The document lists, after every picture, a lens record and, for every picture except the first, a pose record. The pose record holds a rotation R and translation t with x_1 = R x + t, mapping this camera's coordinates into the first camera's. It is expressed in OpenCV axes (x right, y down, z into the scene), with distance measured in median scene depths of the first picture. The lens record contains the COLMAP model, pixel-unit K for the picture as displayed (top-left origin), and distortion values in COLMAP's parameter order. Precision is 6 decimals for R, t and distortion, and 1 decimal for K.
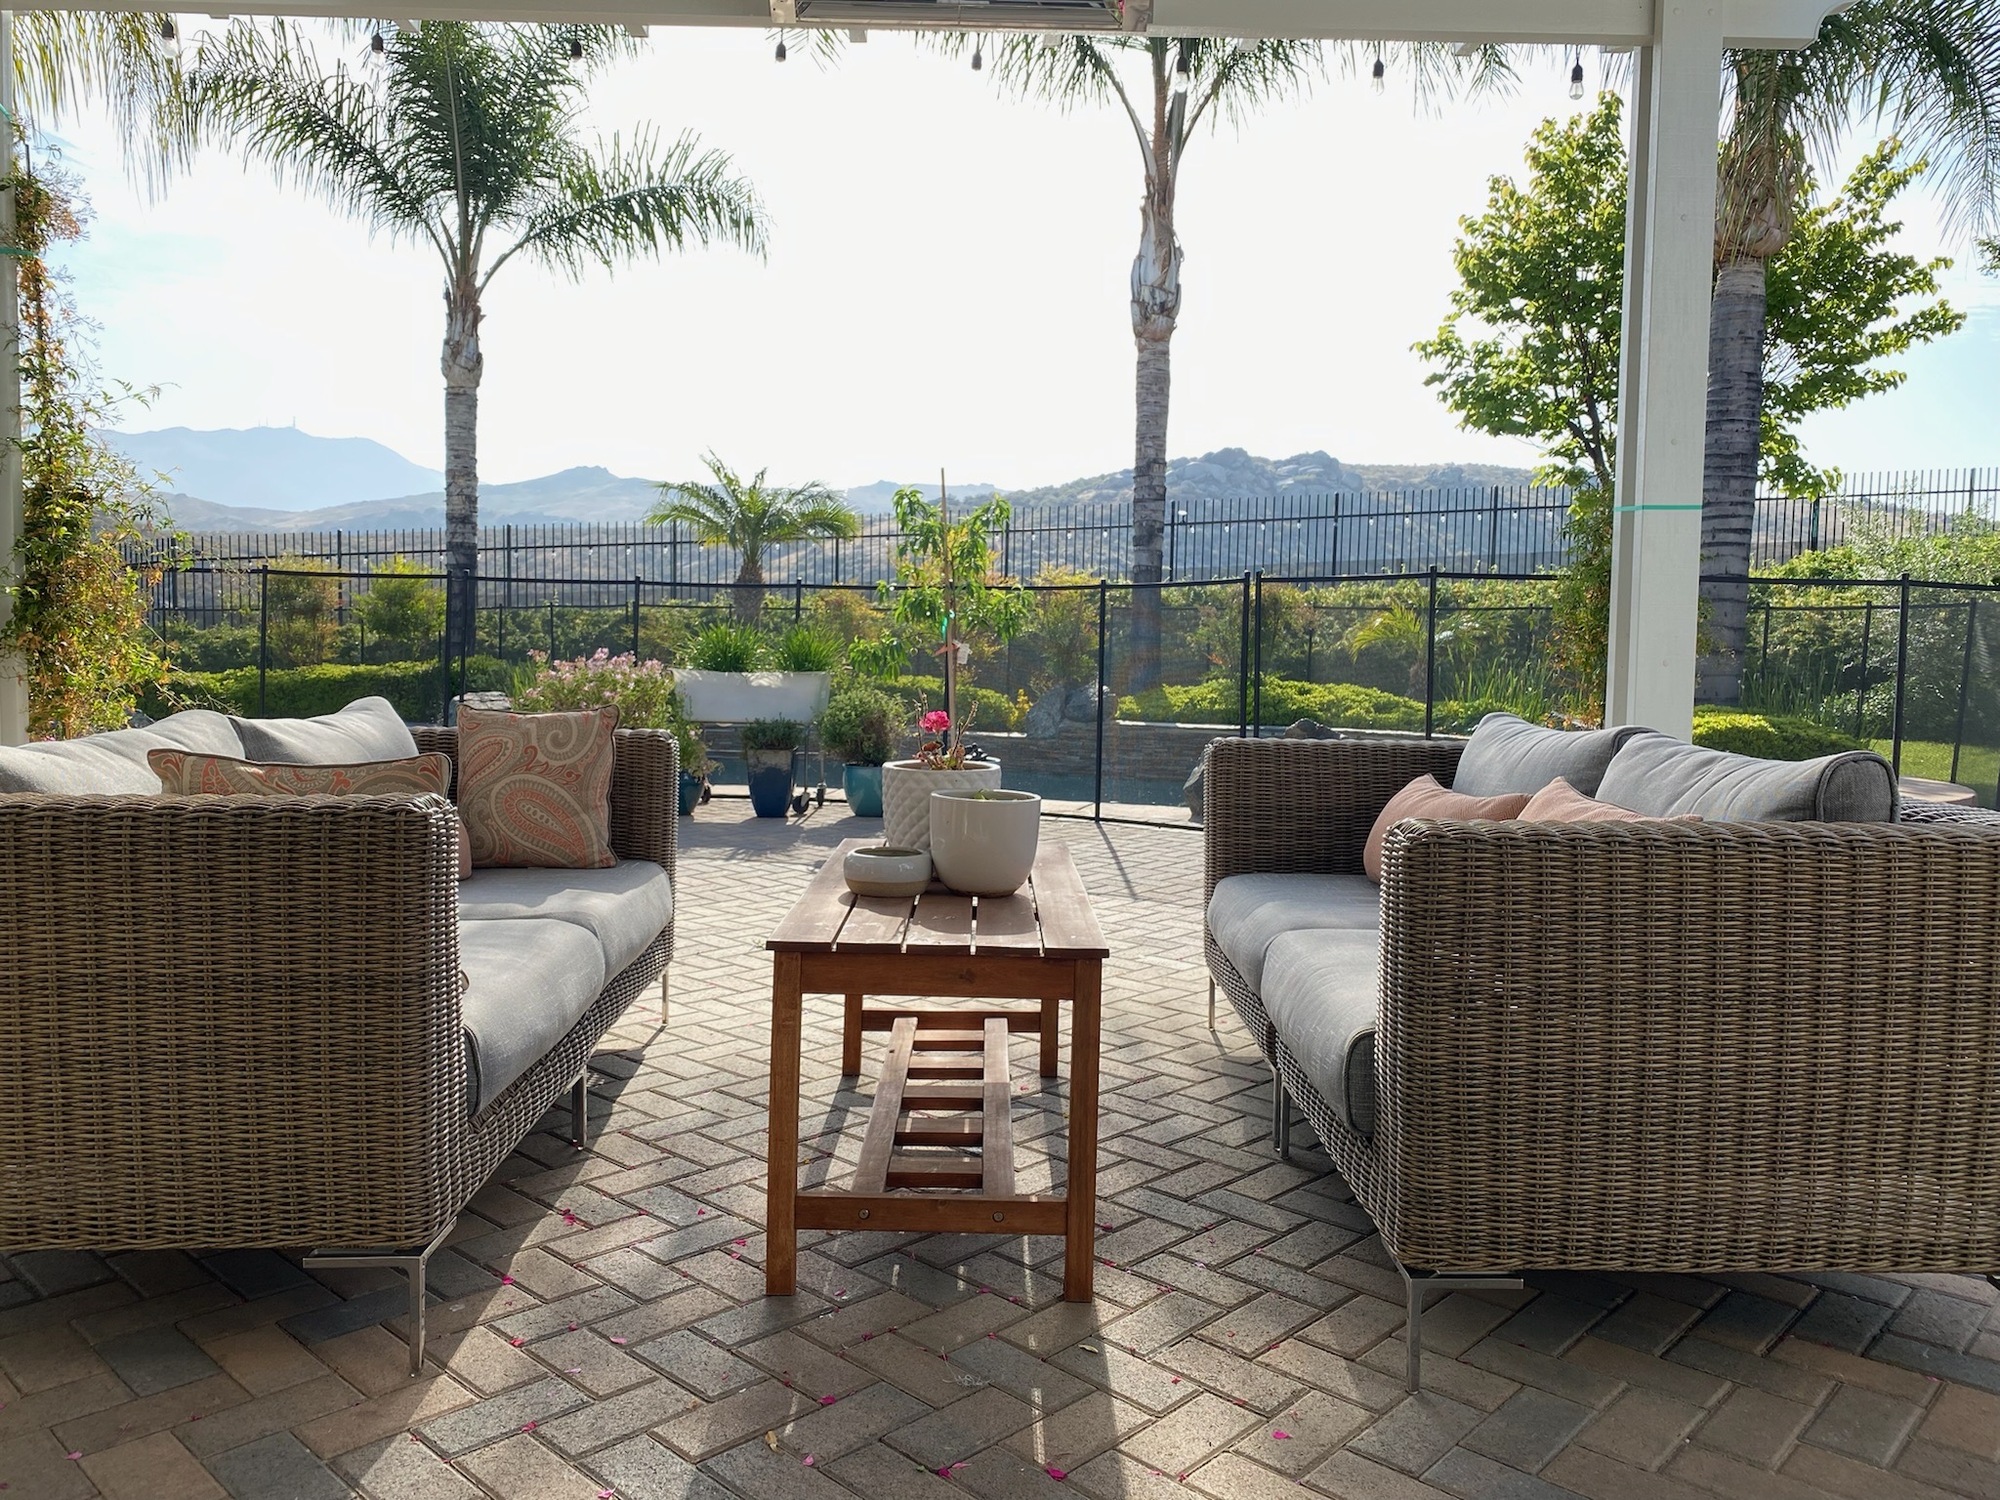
lens RADIAL K [[1497.7, 0, 1000.0], [0, 1497.7, 750.0], [0, 0, 1]] dist [0.034462, -0.056549]
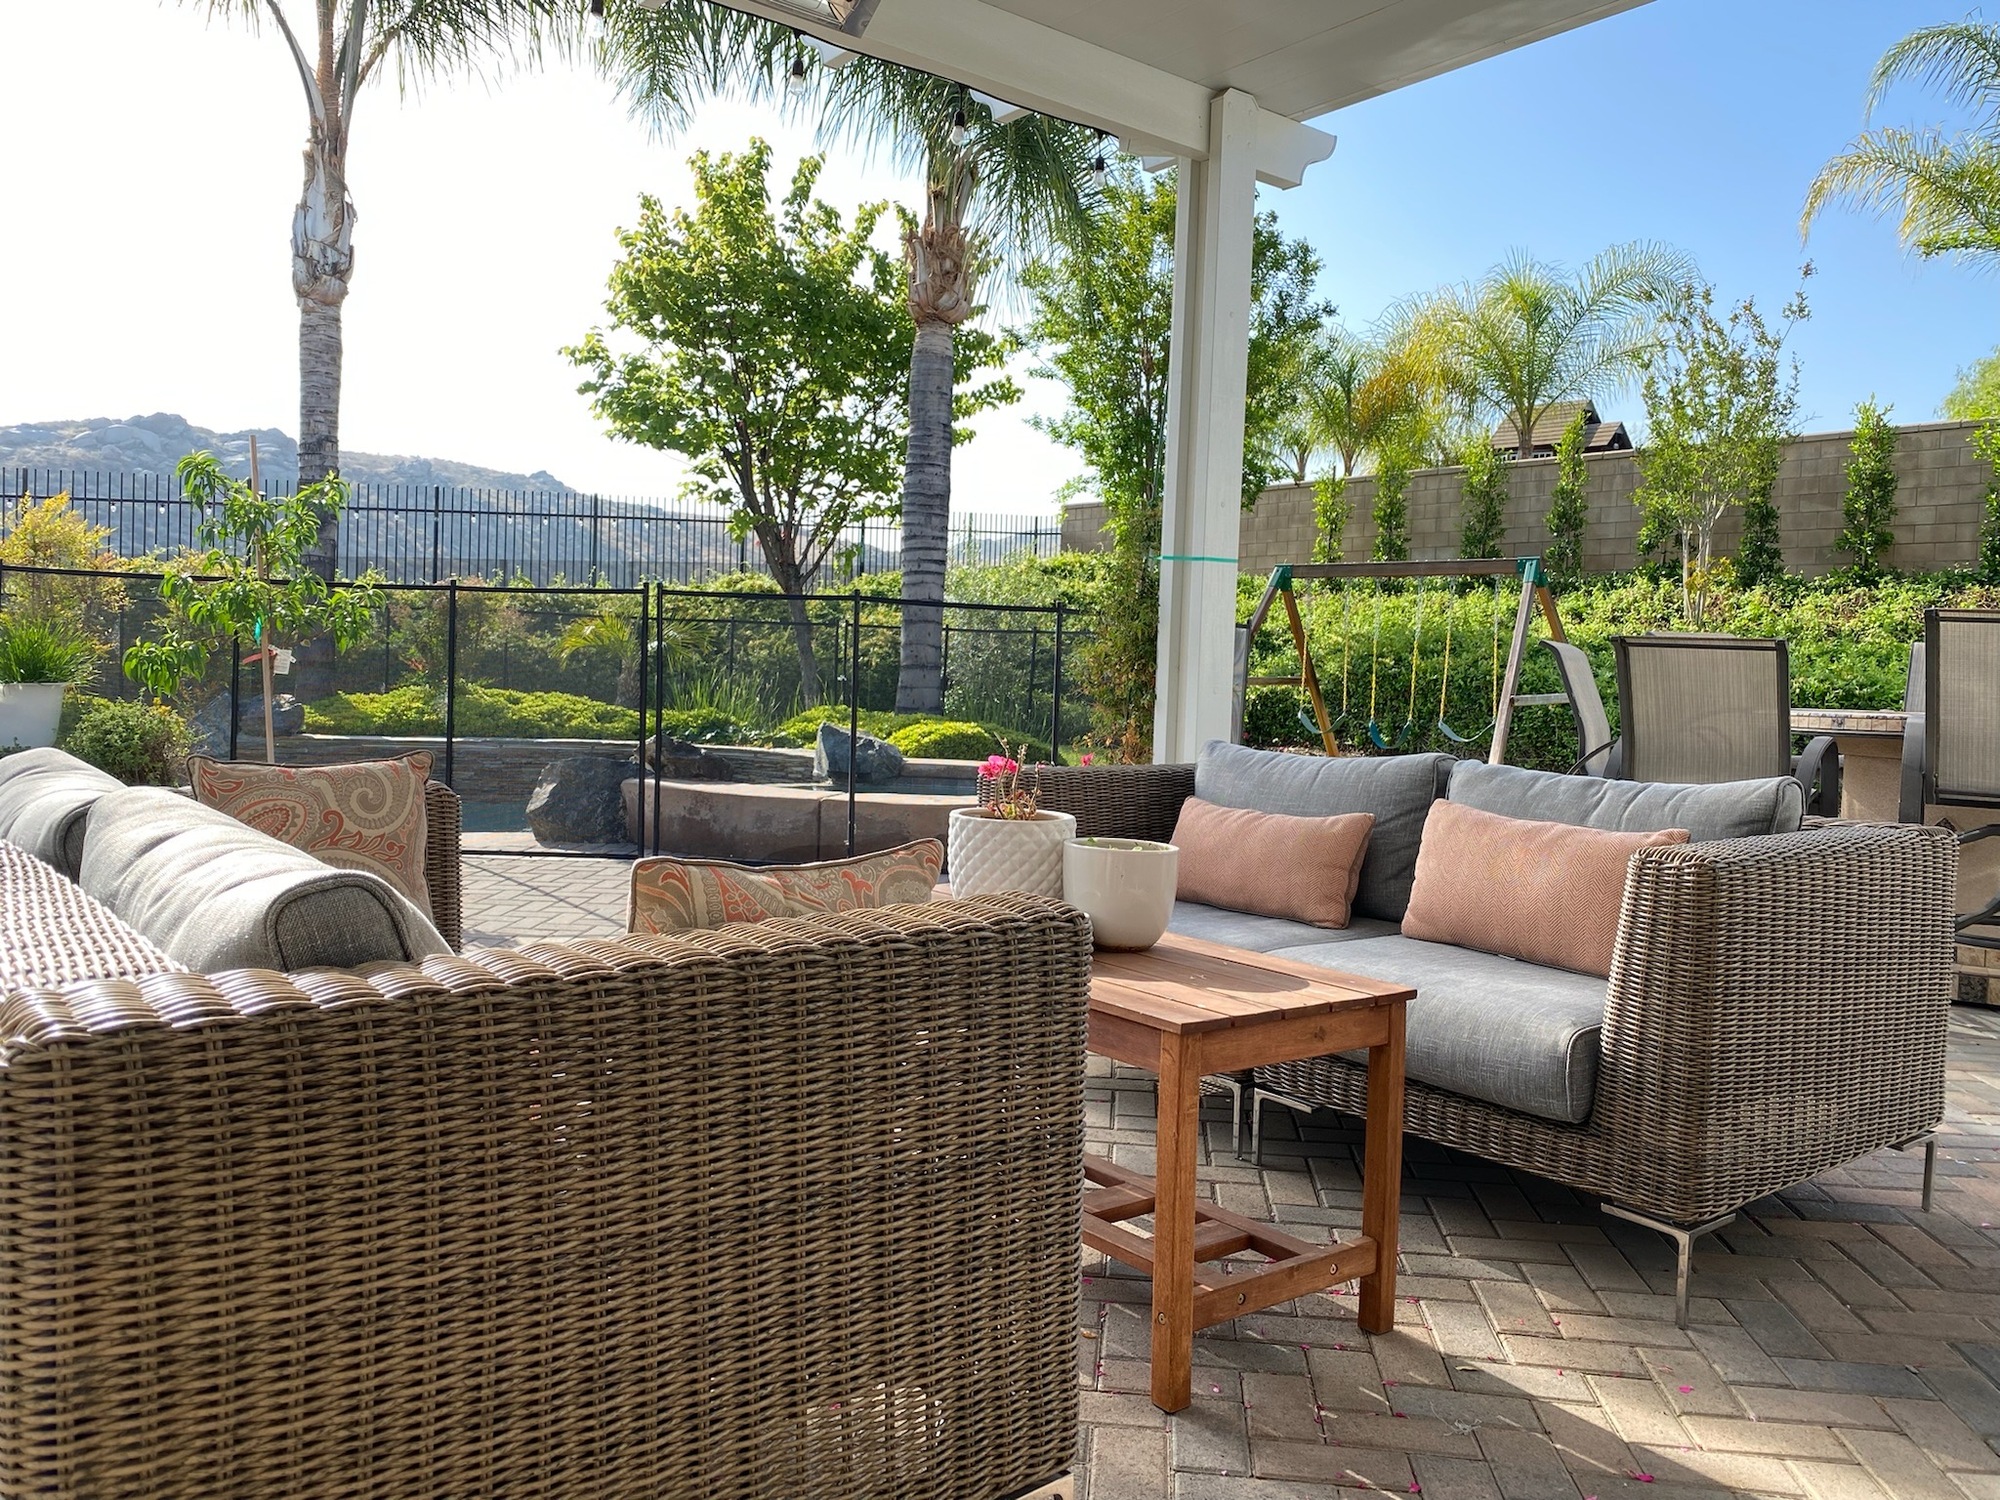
lens RADIAL K [[1497.7, 0, 1000.0], [0, 1497.7, 750.0], [0, 0, 1]] dist [0.034462, -0.056549]
pose [[0.794602, -0.019913, 0.606804, -0.124116], [0.019655, 0.999782, 0.007071, -0.007693], [-0.606812, 0.006308, 0.794820, 0.052336]]
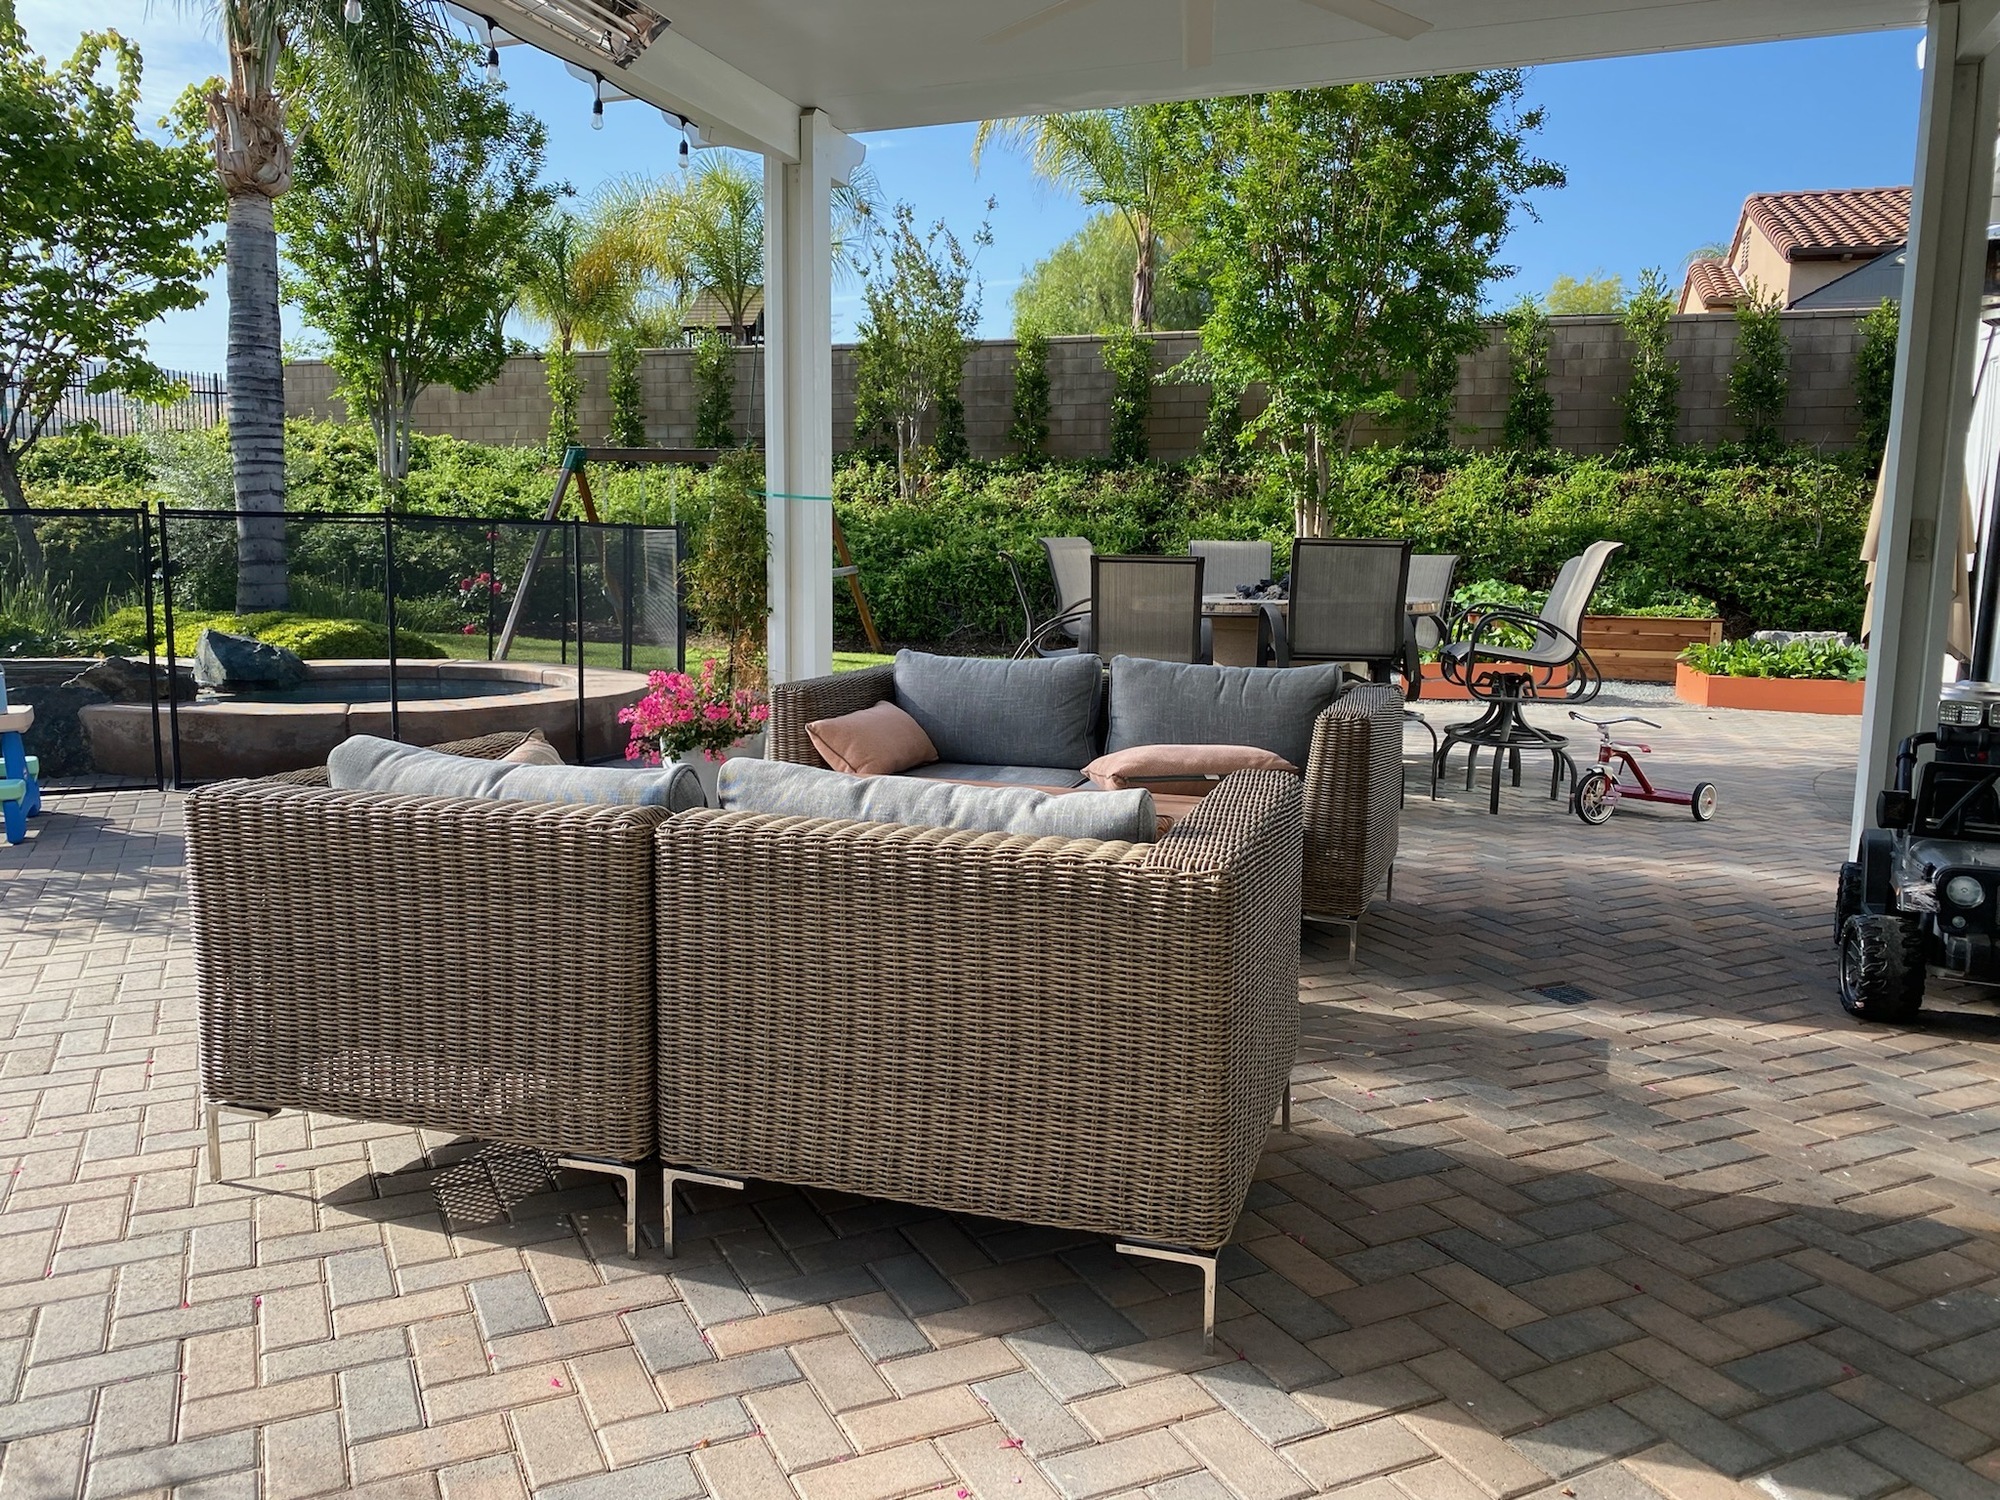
lens RADIAL K [[1507.0, 0, 985.8], [0, 1507.0, 742.5], [0, 0, 1]] dist [-0.013140, -0.005926]
pose [[0.366586, -0.124588, 0.922005, -0.262243], [0.052041, 0.992188, 0.113380, -0.025081], [-0.928928, 0.006419, 0.370206, 0.094701]]
